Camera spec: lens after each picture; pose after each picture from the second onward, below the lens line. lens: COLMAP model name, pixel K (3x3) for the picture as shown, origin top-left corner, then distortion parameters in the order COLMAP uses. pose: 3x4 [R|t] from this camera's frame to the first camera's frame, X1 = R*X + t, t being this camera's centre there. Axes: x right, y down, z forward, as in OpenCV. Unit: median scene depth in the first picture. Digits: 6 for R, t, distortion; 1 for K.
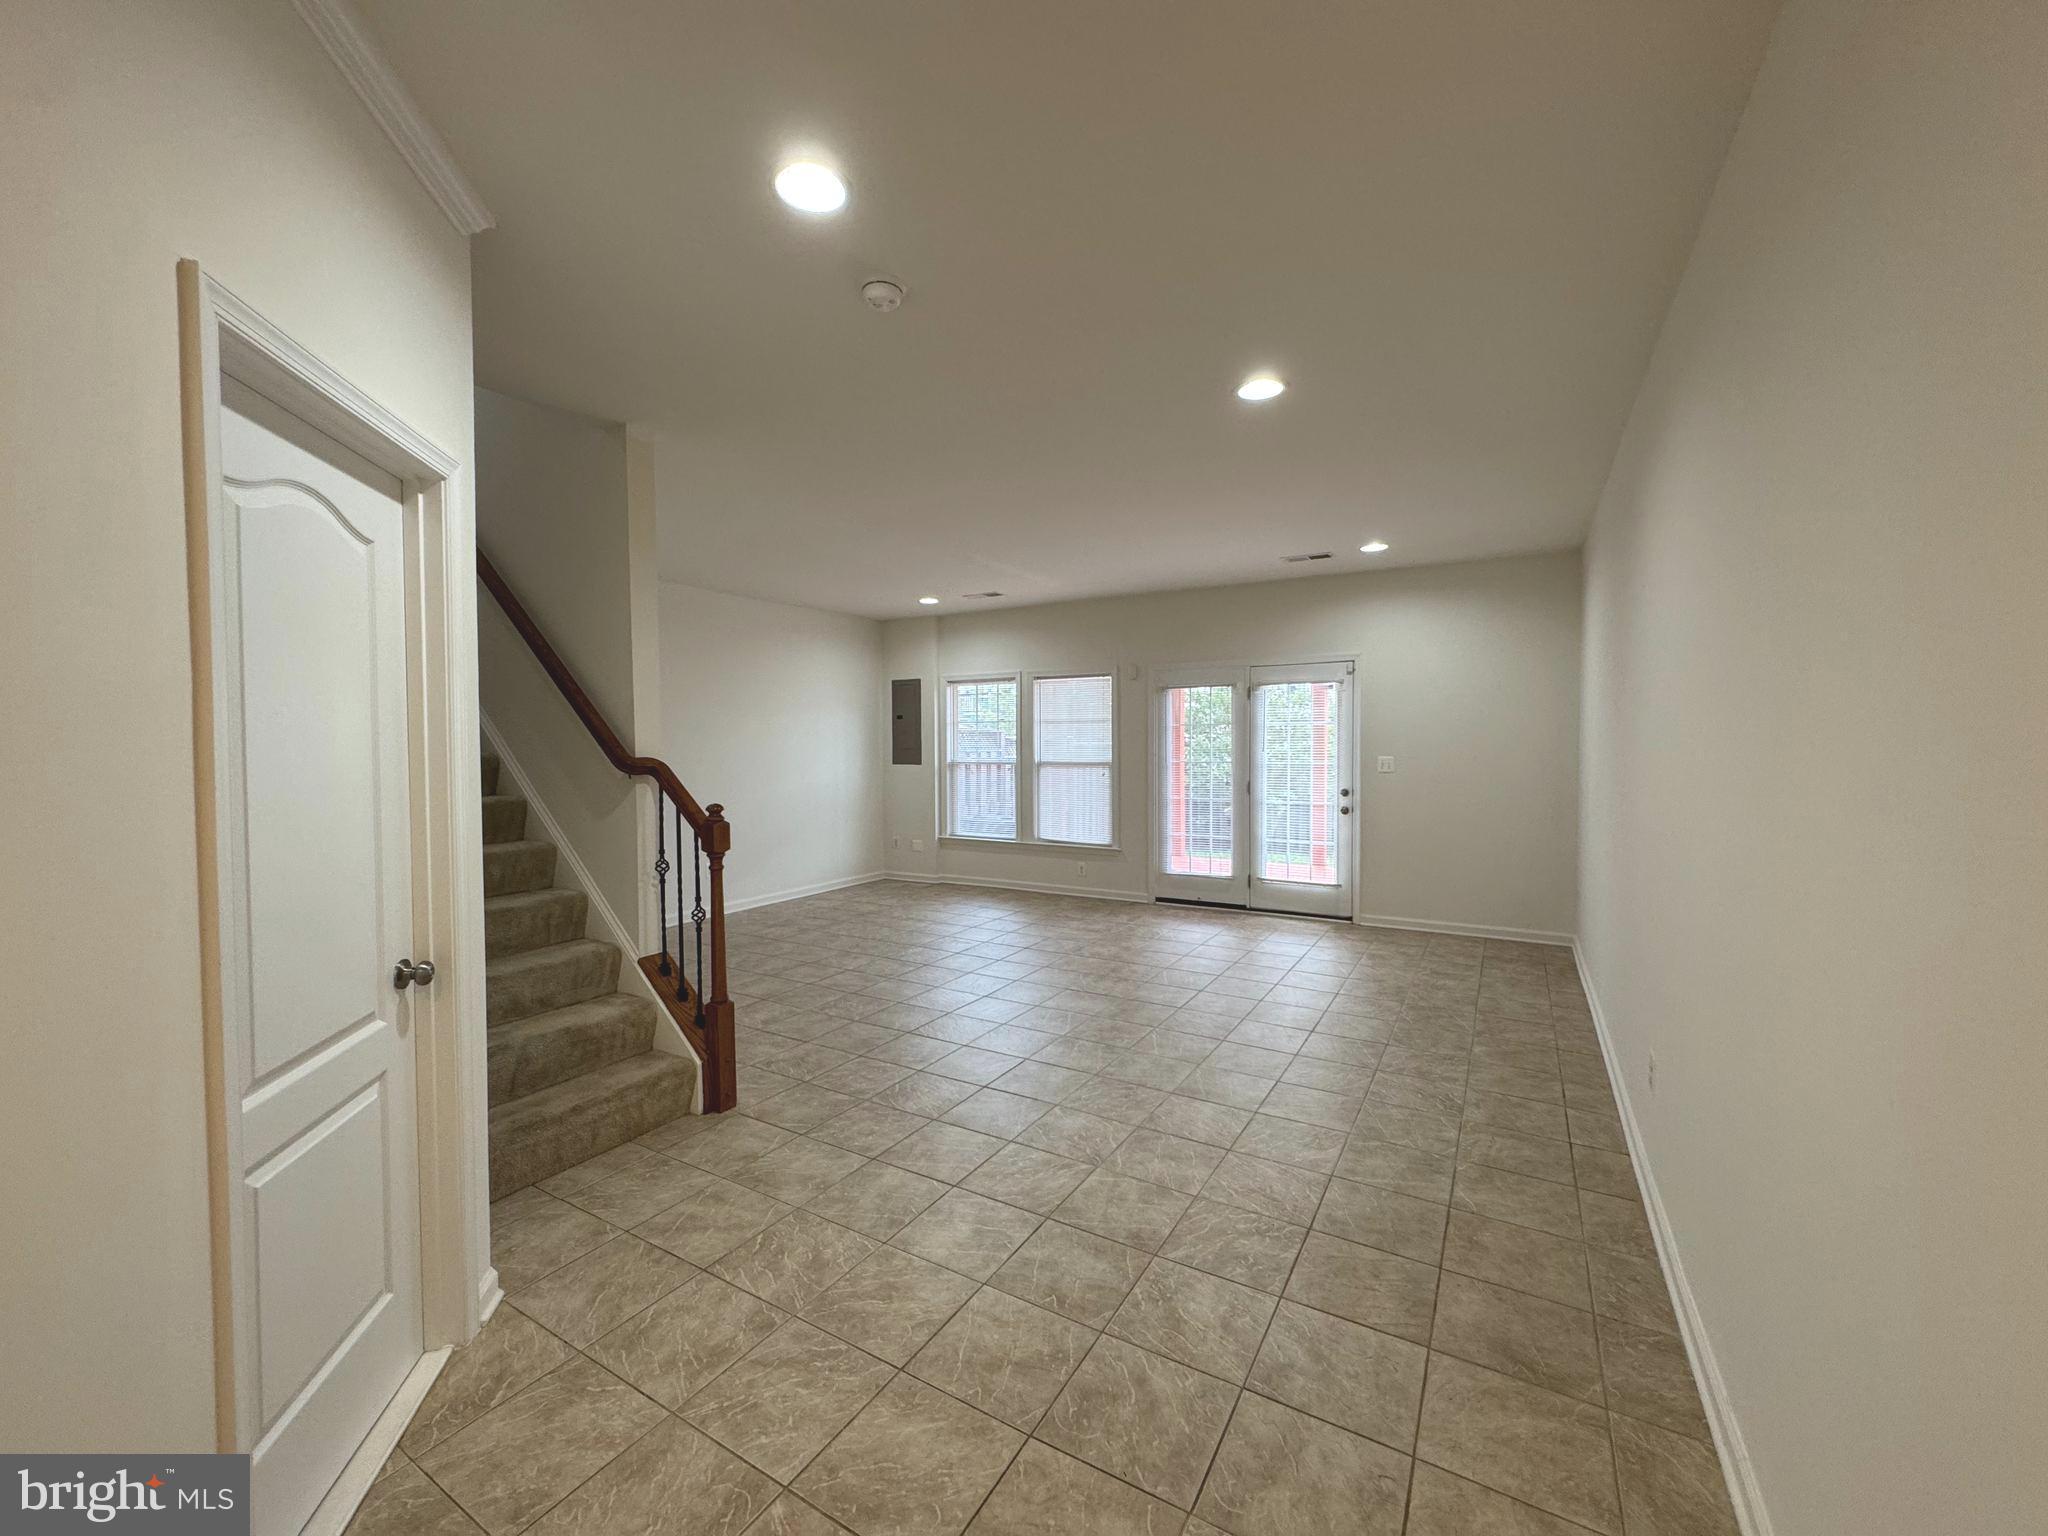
lens RADIAL K [[821.5, 0, 1023.2], [0, 821.5, 766.1], [0, 0, 1]] dist [-0.000638, -0.000307]
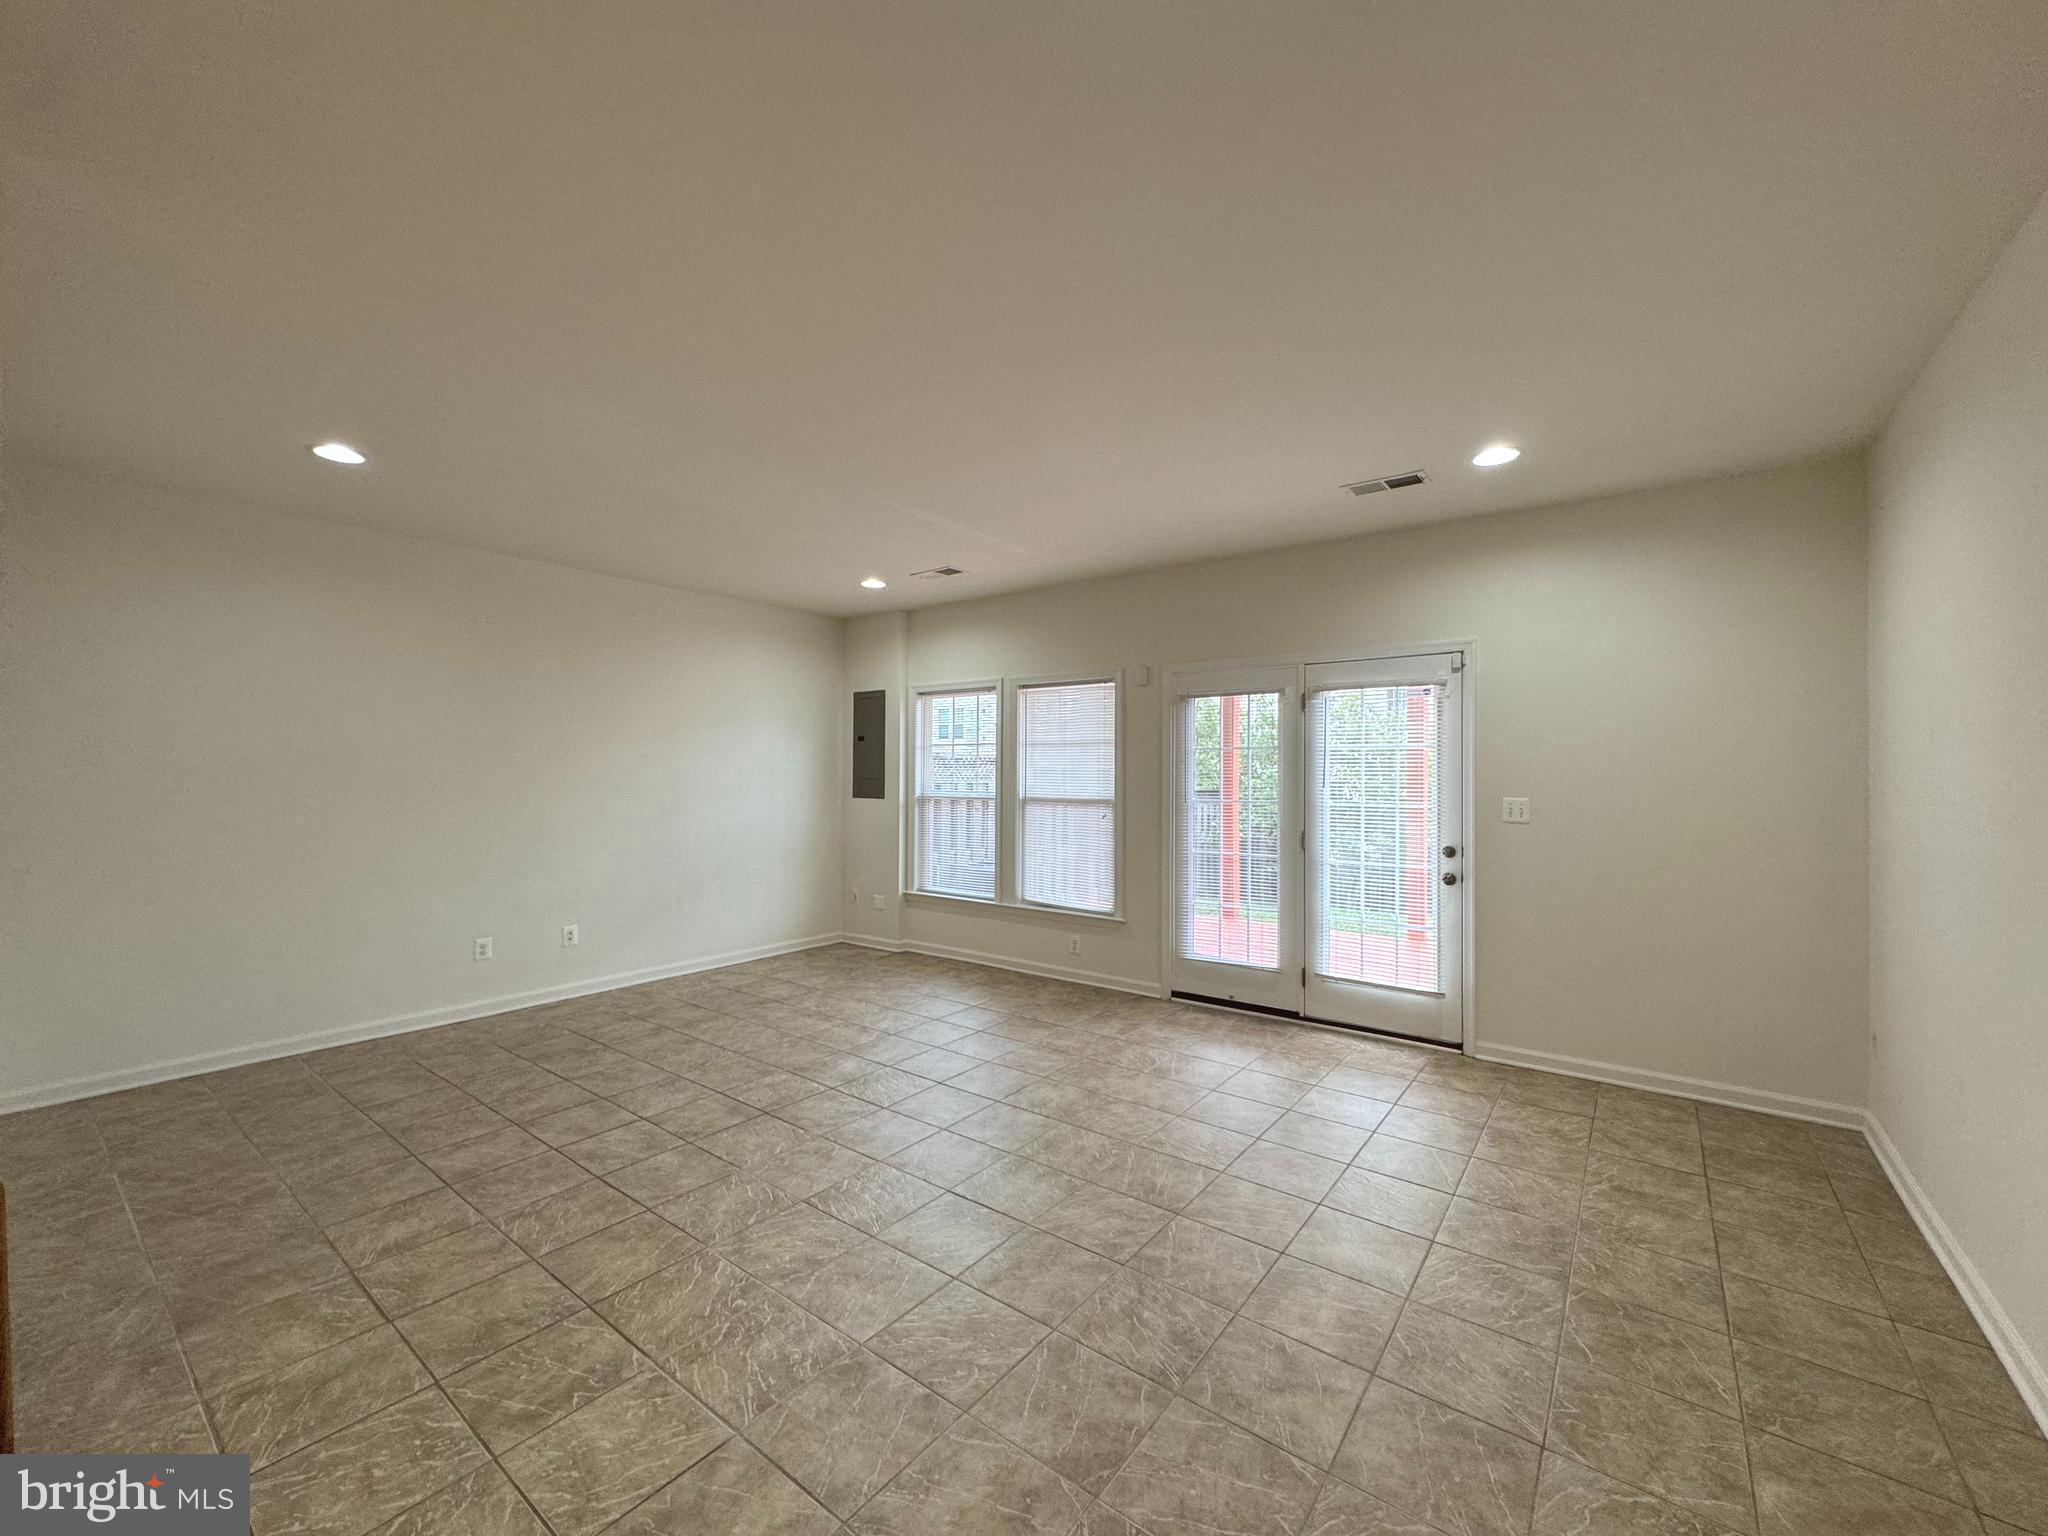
lens RADIAL K [[821.5, 0, 1023.2], [0, 821.5, 766.1], [0, 0, 1]] dist [-0.000638, -0.000307]
pose [[0.993681, 0.008139, -0.111950, 0.112449], [-0.012357, 0.999238, -0.037032, -0.006595], [0.111563, 0.038181, 0.993024, 0.274688]]
